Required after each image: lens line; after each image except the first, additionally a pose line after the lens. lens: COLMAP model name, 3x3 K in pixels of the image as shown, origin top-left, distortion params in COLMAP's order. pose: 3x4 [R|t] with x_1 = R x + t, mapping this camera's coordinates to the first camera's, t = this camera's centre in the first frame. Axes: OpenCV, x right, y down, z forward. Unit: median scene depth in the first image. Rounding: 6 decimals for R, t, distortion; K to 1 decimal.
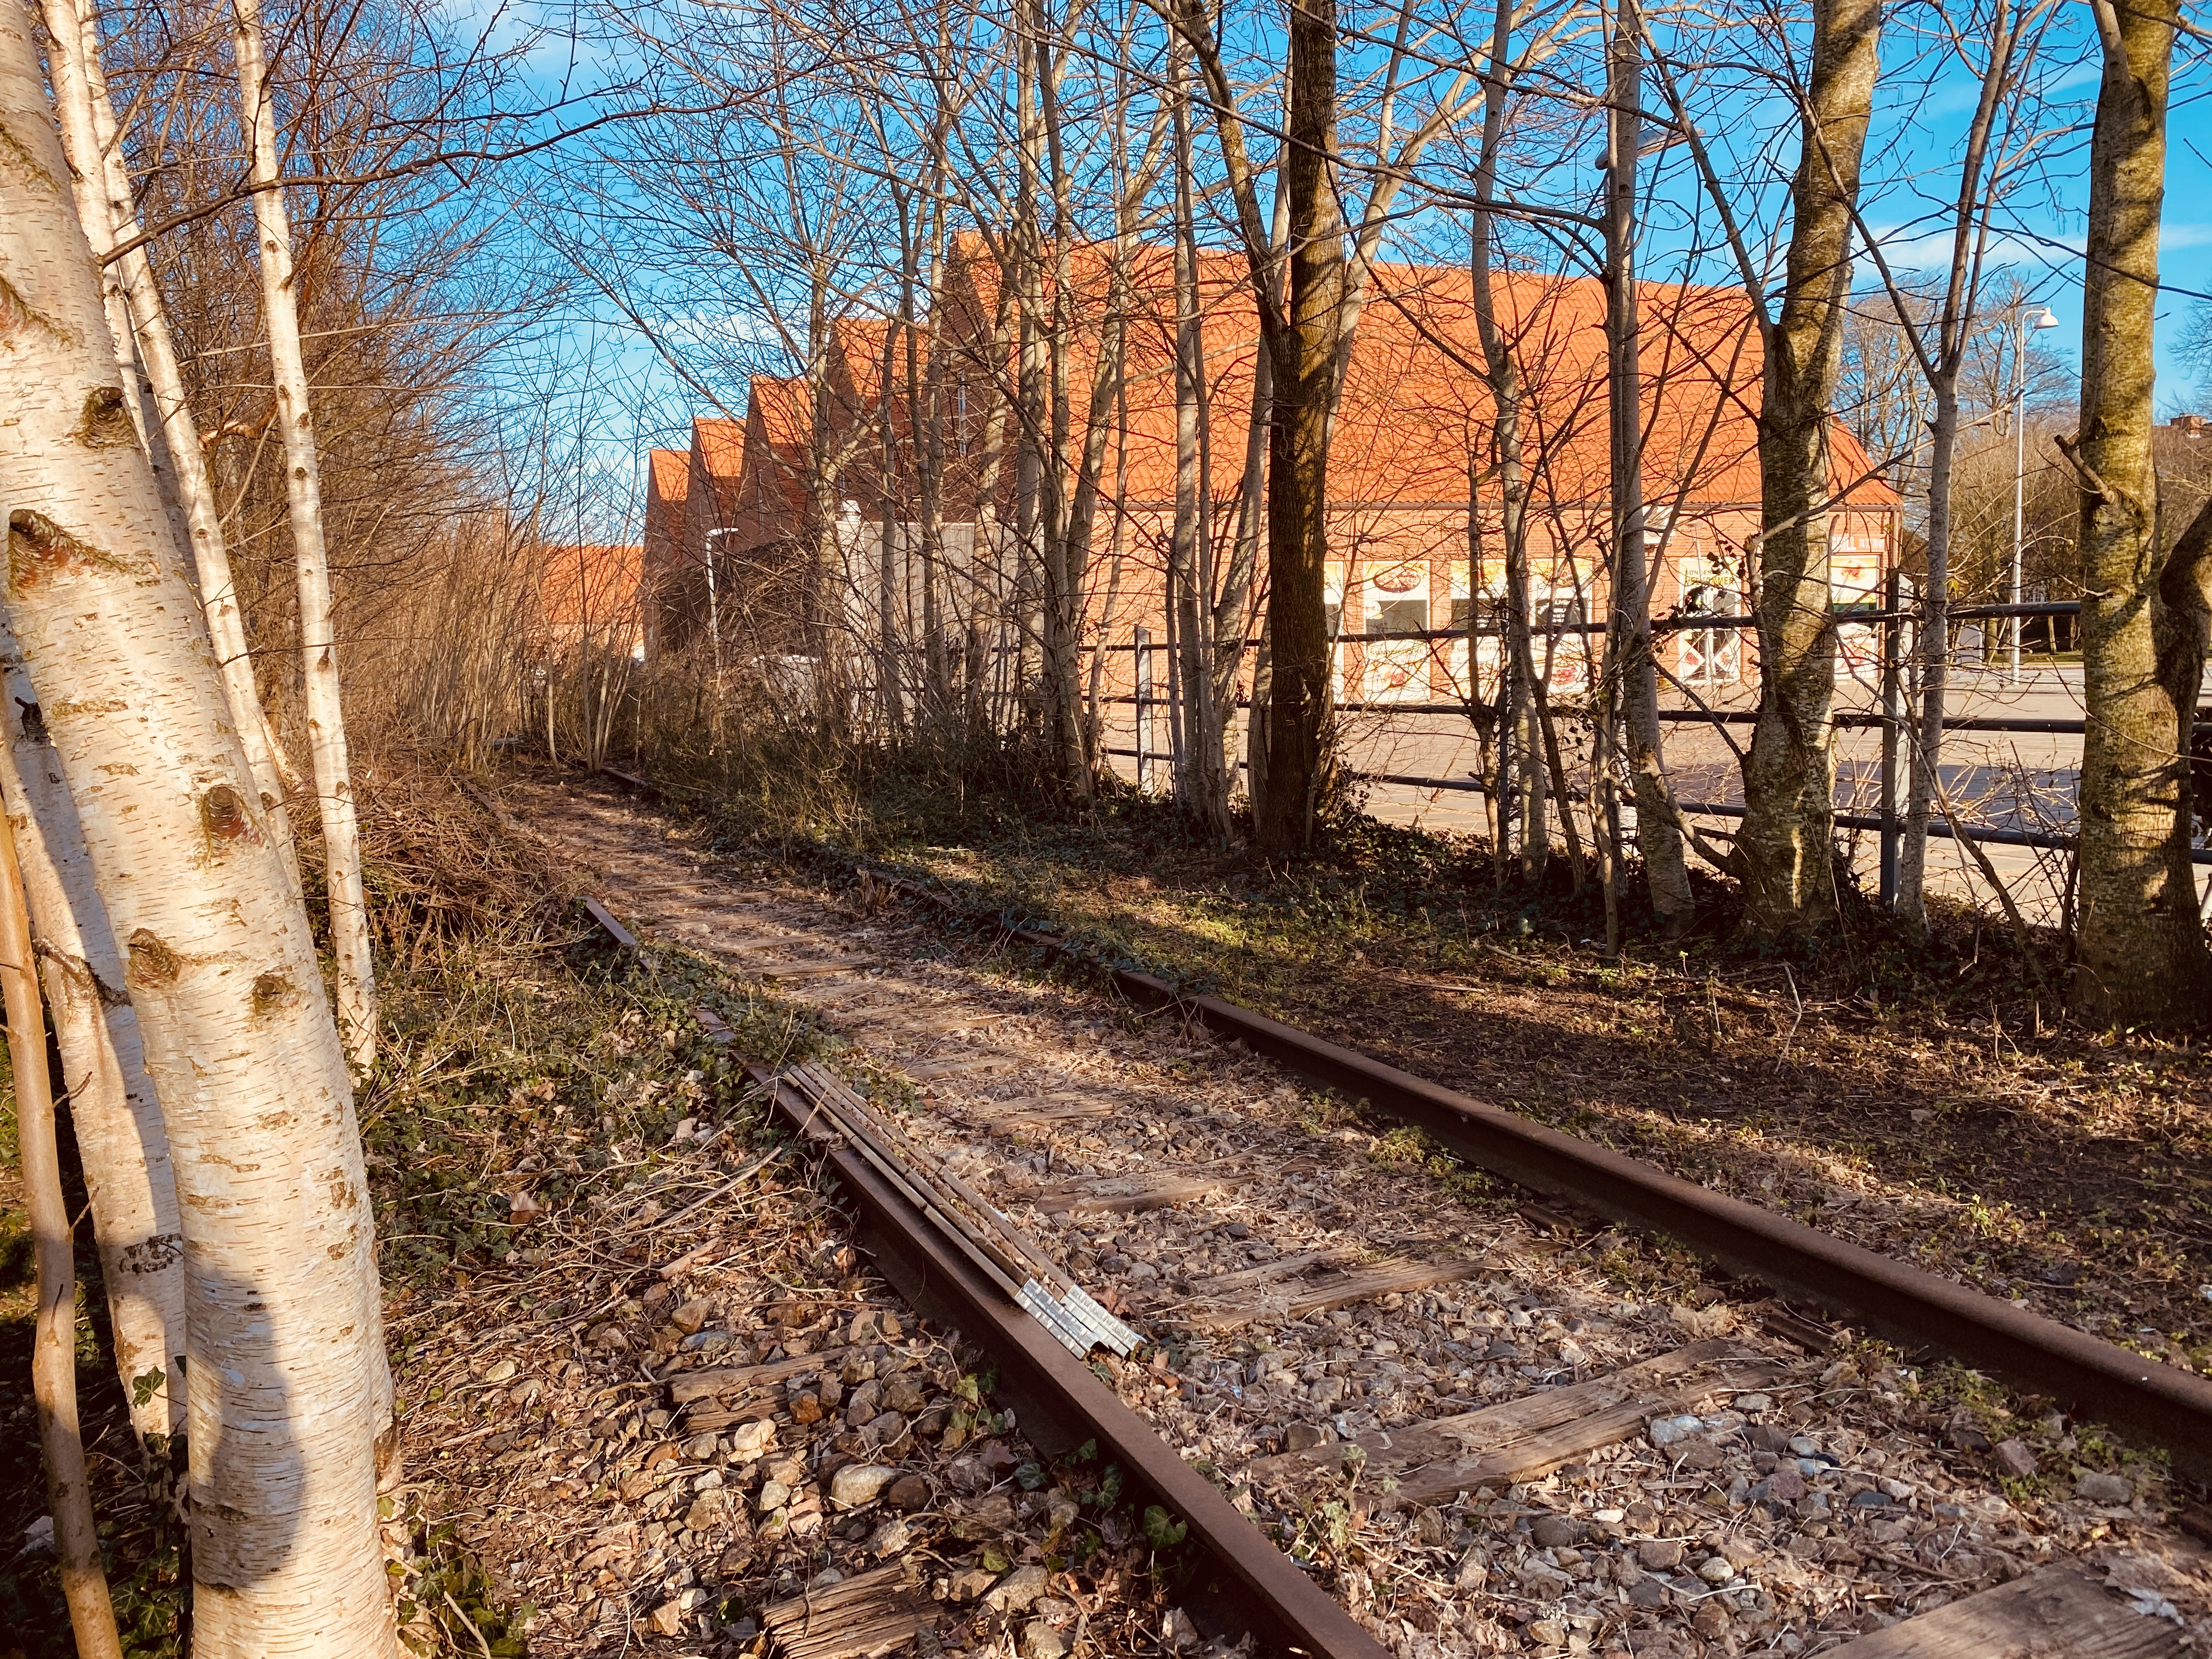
lens RADIAL K [[1689.6, 0, 1106.0], [0, 1689.6, 829.5], [0, 0, 1]] dist [-0.002457, -0.009827]
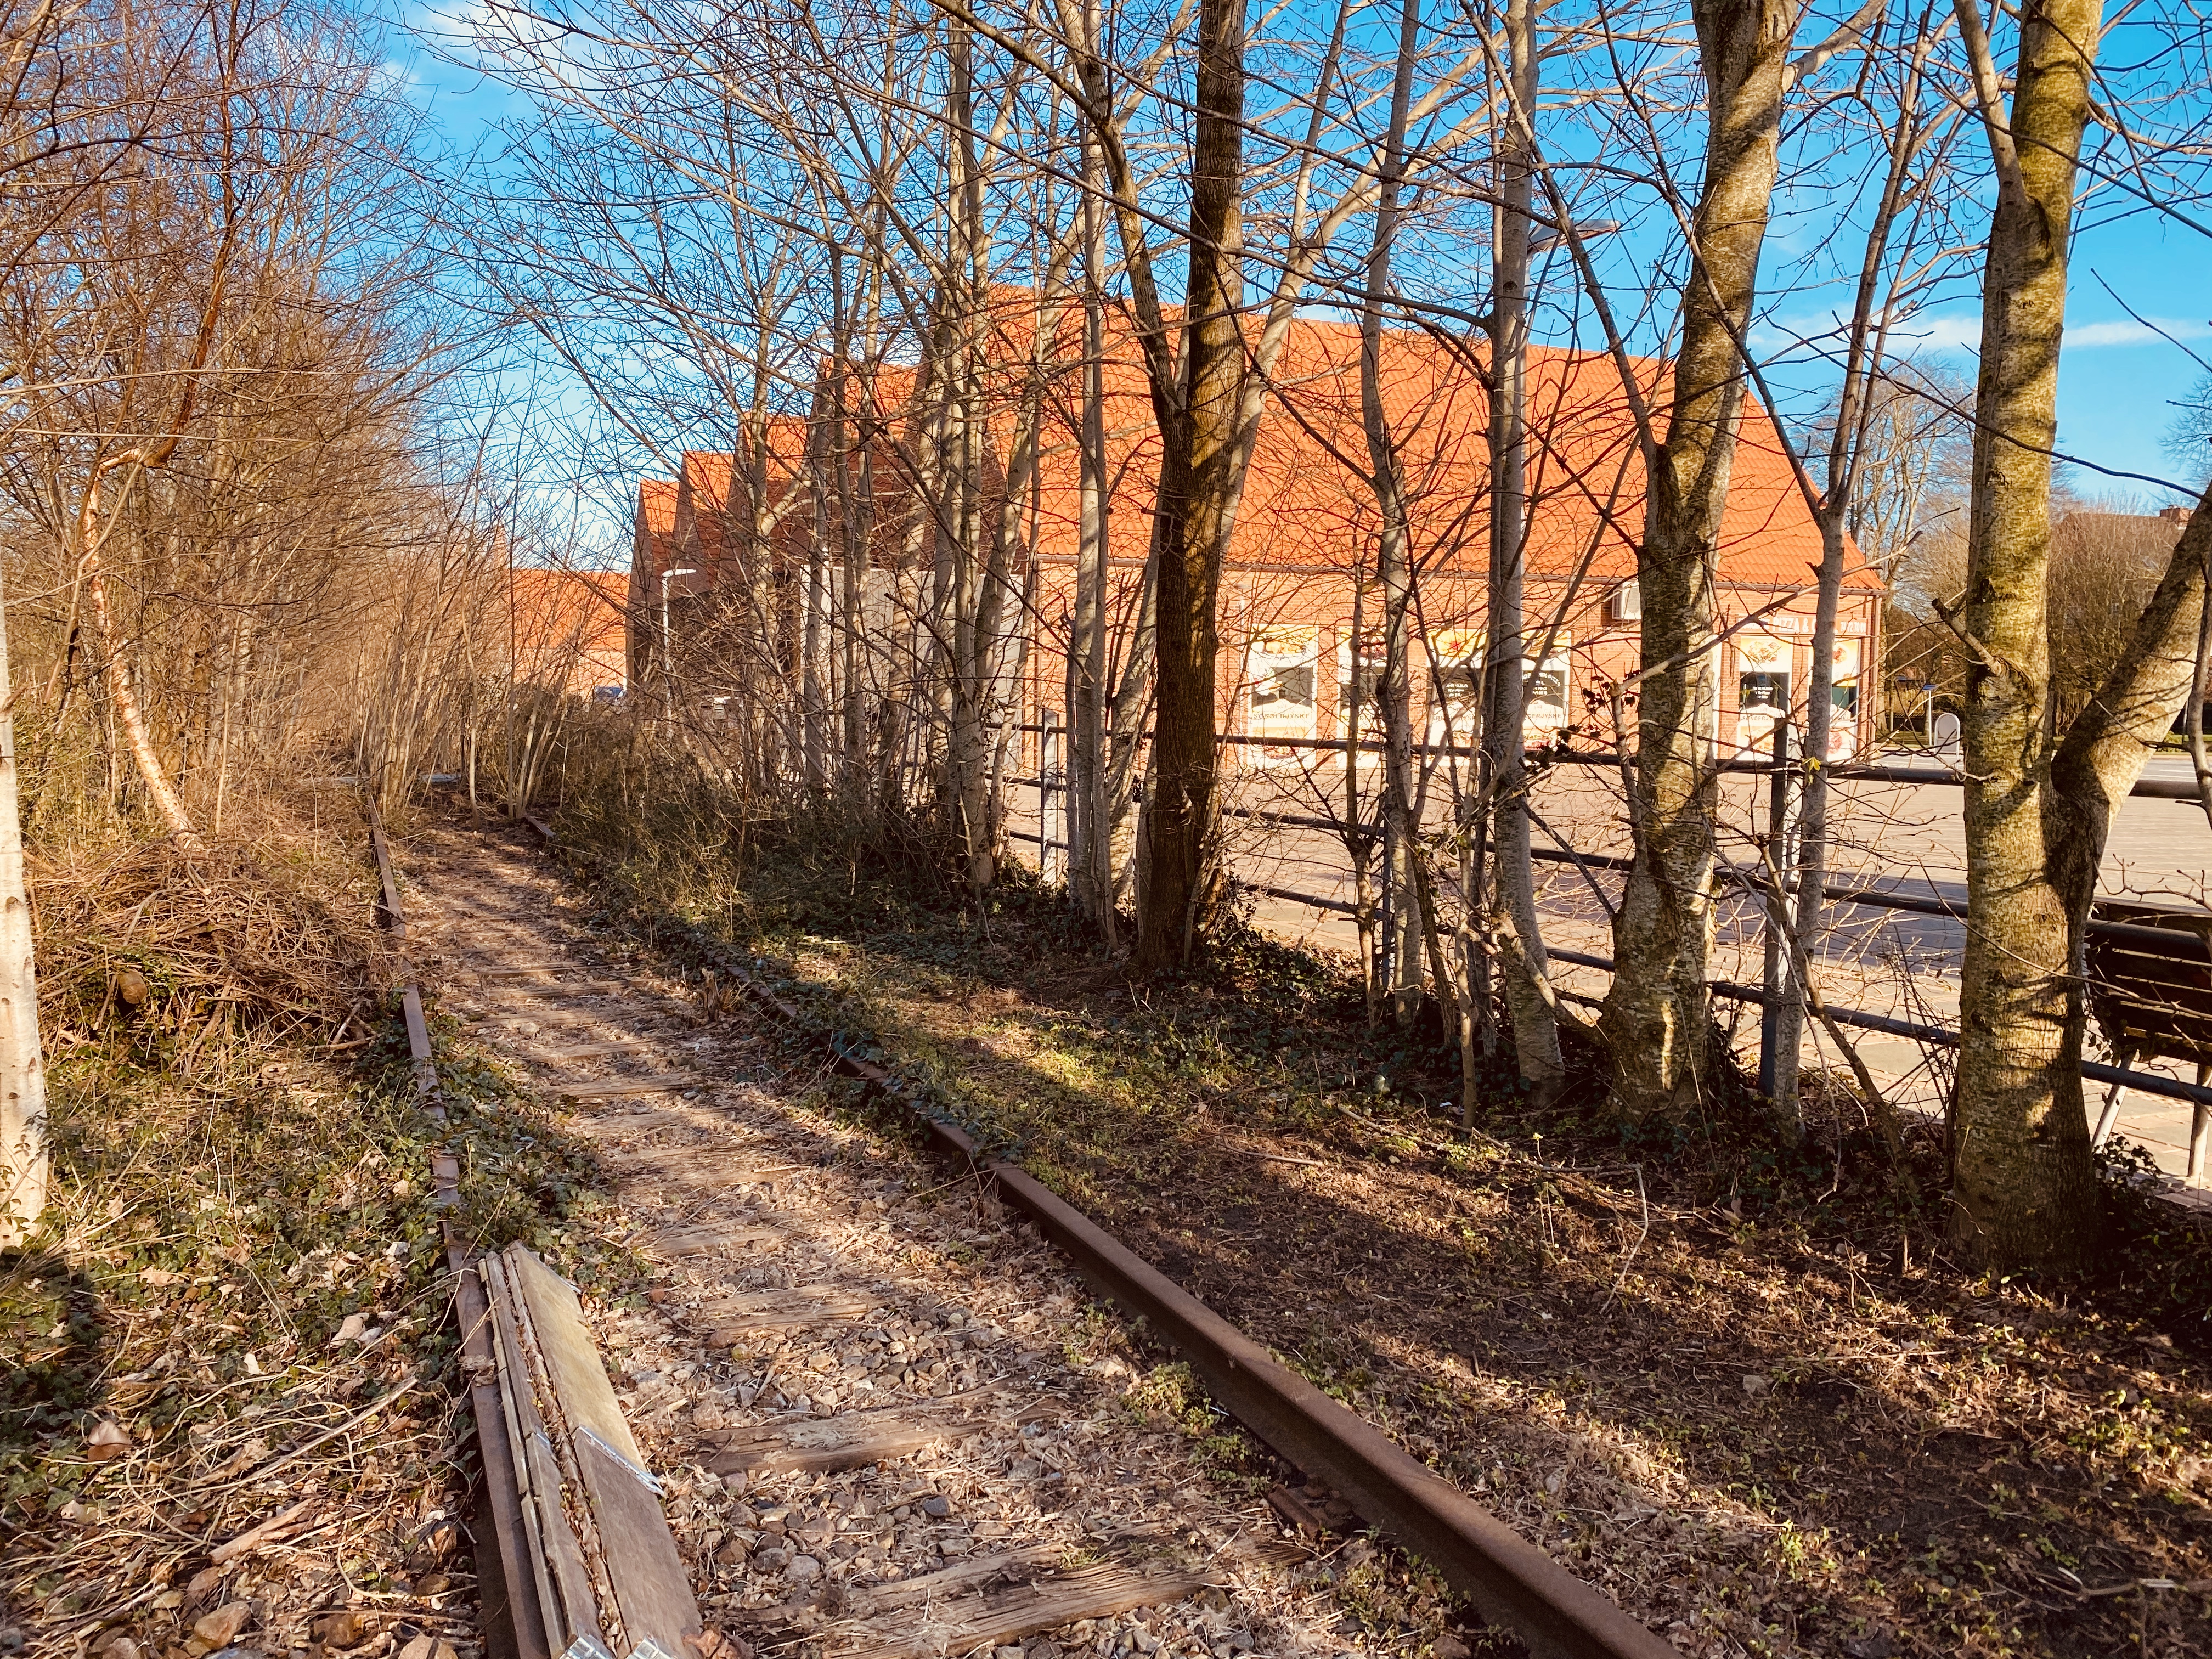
lens RADIAL K [[1709.4, 0, 1106.0], [0, 1709.4, 829.5], [0, 0, 1]] dist [0.000374, -0.014784]
pose [[0.999169, 0.037797, 0.015228, 0.093568], [-0.037310, 0.998820, -0.031095, -0.052893], [-0.016386, 0.030501, 0.999400, 0.092313]]
